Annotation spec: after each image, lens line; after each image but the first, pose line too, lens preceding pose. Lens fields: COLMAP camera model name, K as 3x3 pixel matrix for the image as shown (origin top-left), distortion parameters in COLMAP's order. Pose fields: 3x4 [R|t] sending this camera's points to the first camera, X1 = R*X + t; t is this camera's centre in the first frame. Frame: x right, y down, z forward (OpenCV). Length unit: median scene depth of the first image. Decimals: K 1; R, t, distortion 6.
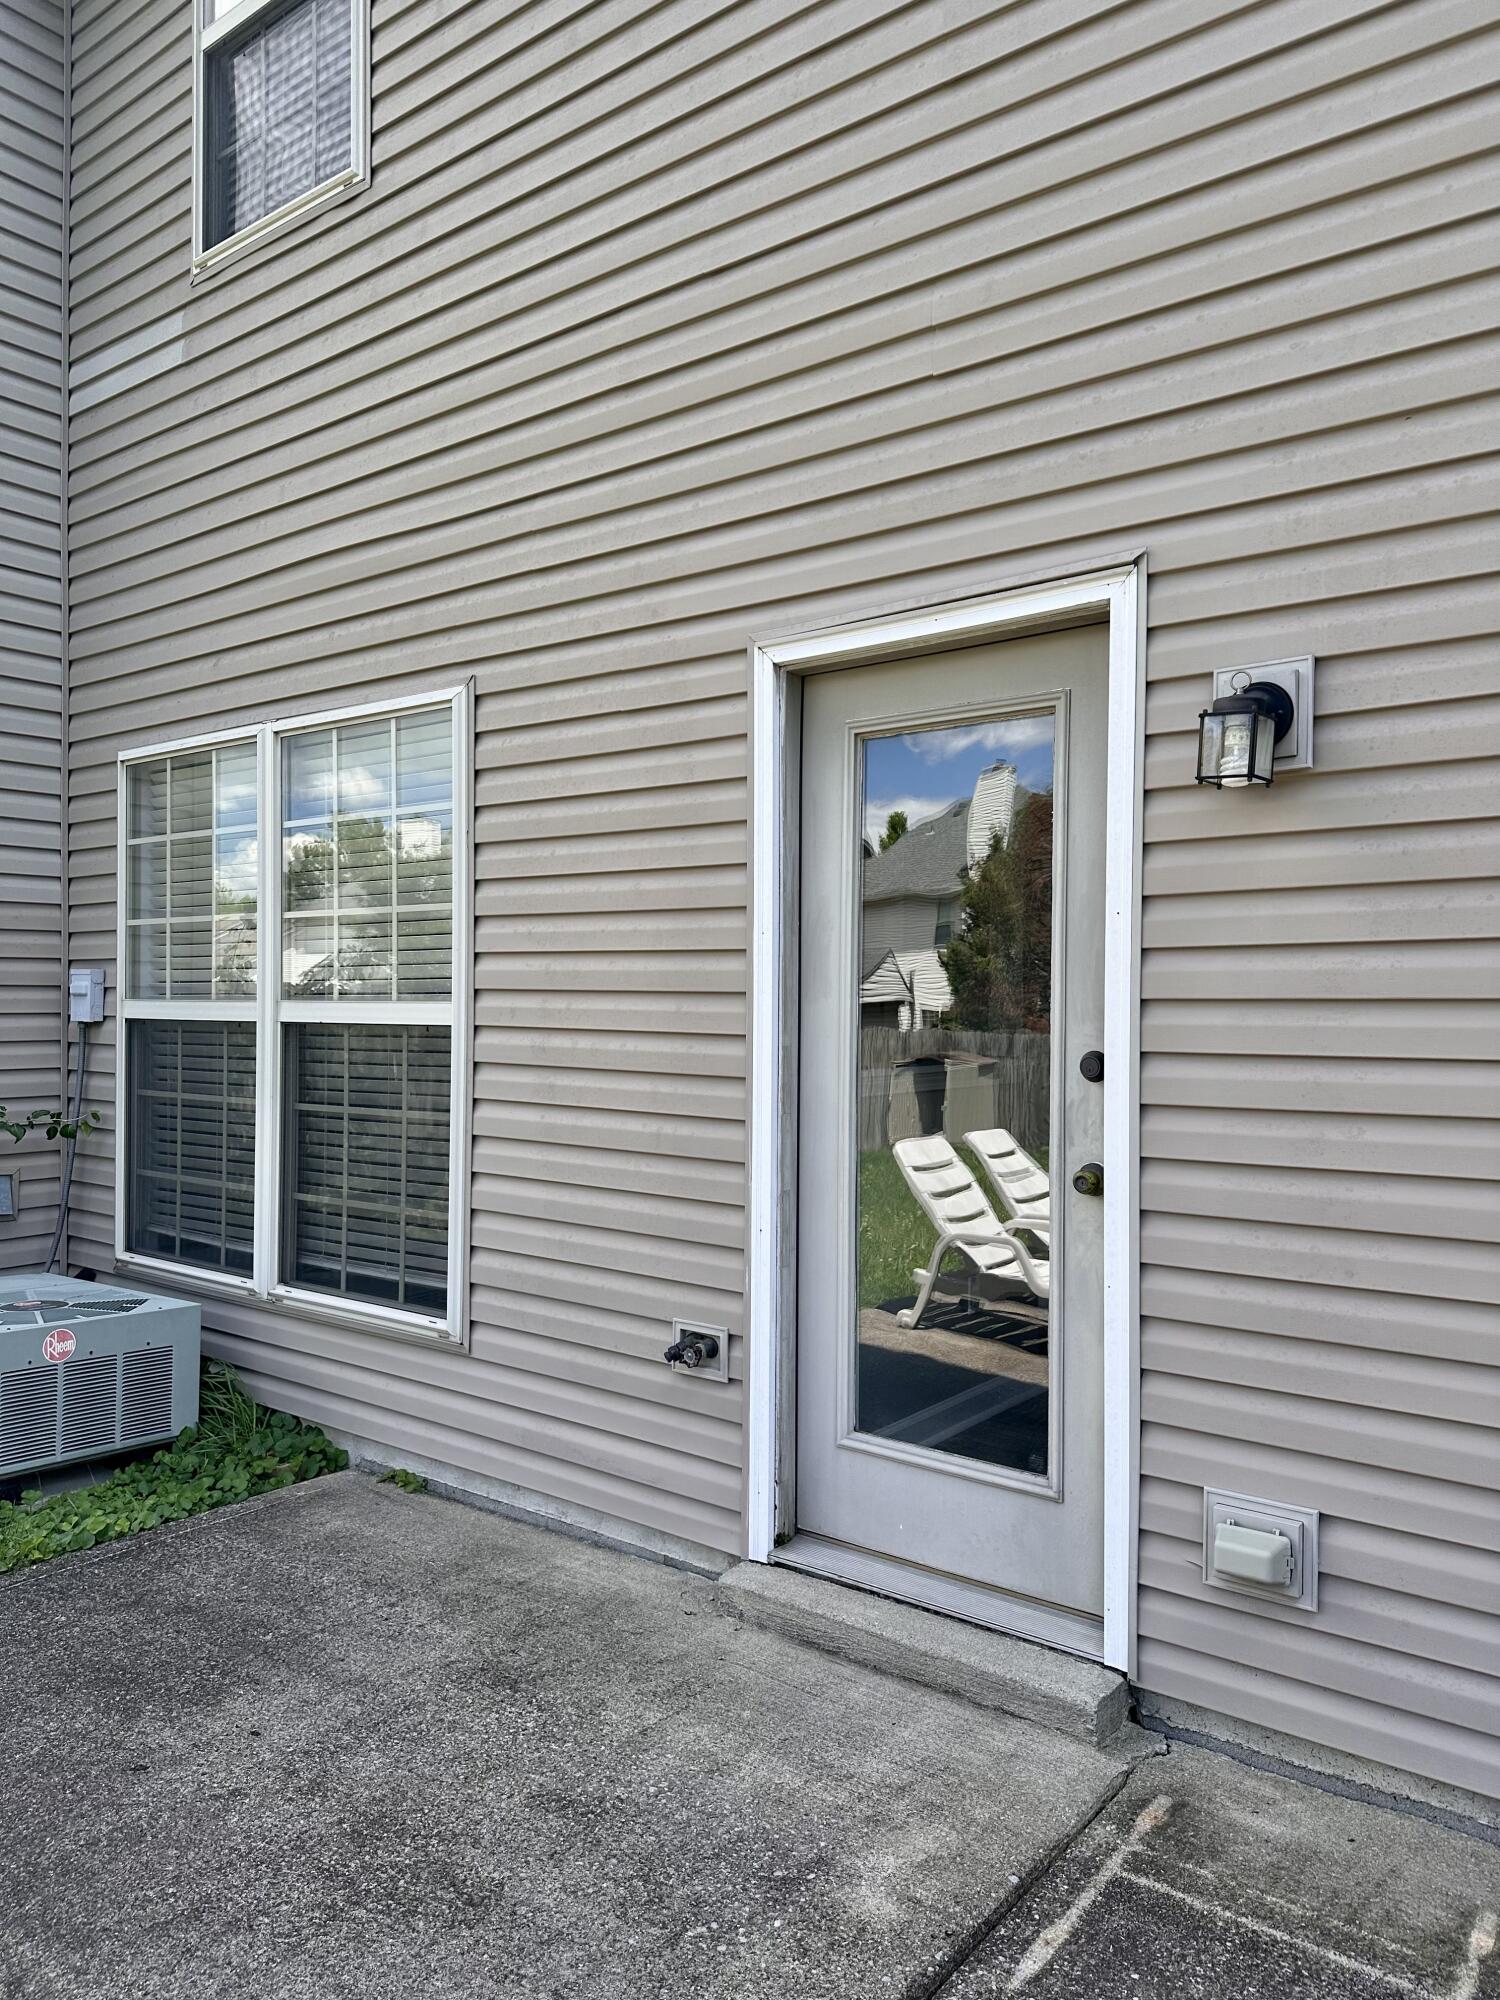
lens RADIAL K [[1404.5, 0, 737.0], [0, 1404.5, 1003.1], [0, 0, 1]] dist [0.005562, -0.009900]
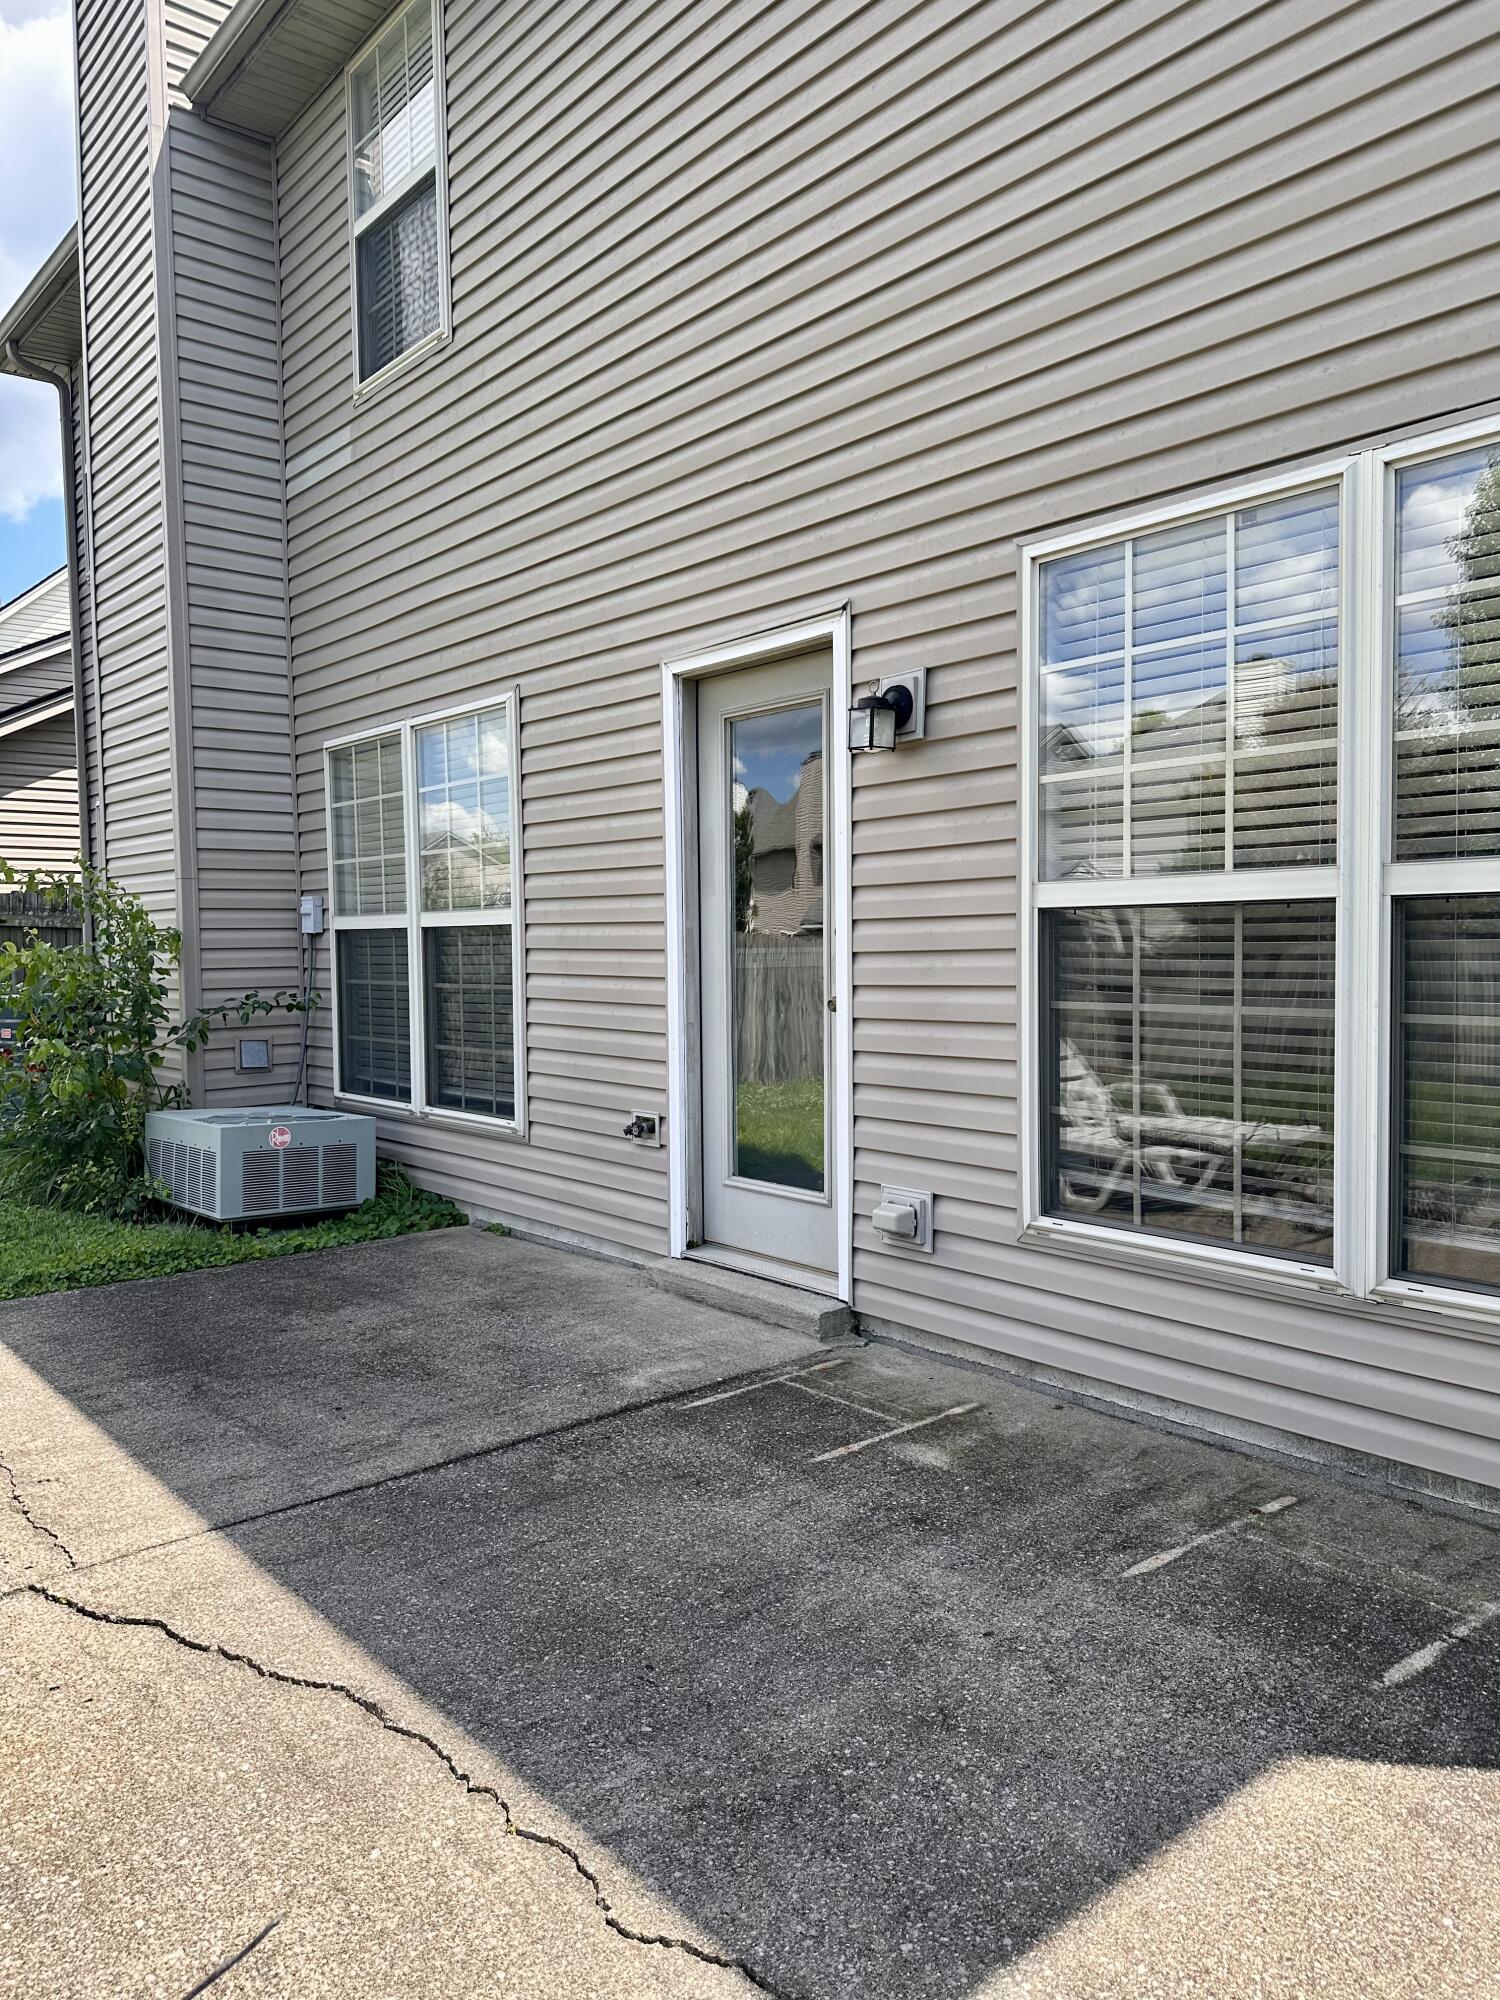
lens RADIAL K [[1404.5, 0, 756.7], [0, 1404.5, 994.8], [0, 0, 1]] dist [0.005562, -0.009900]
pose [[0.979706, -0.017309, -0.199689, 0.393910], [0.026535, 0.998696, 0.043616, 0.038100], [0.198673, -0.048030, 0.978888, -0.462799]]
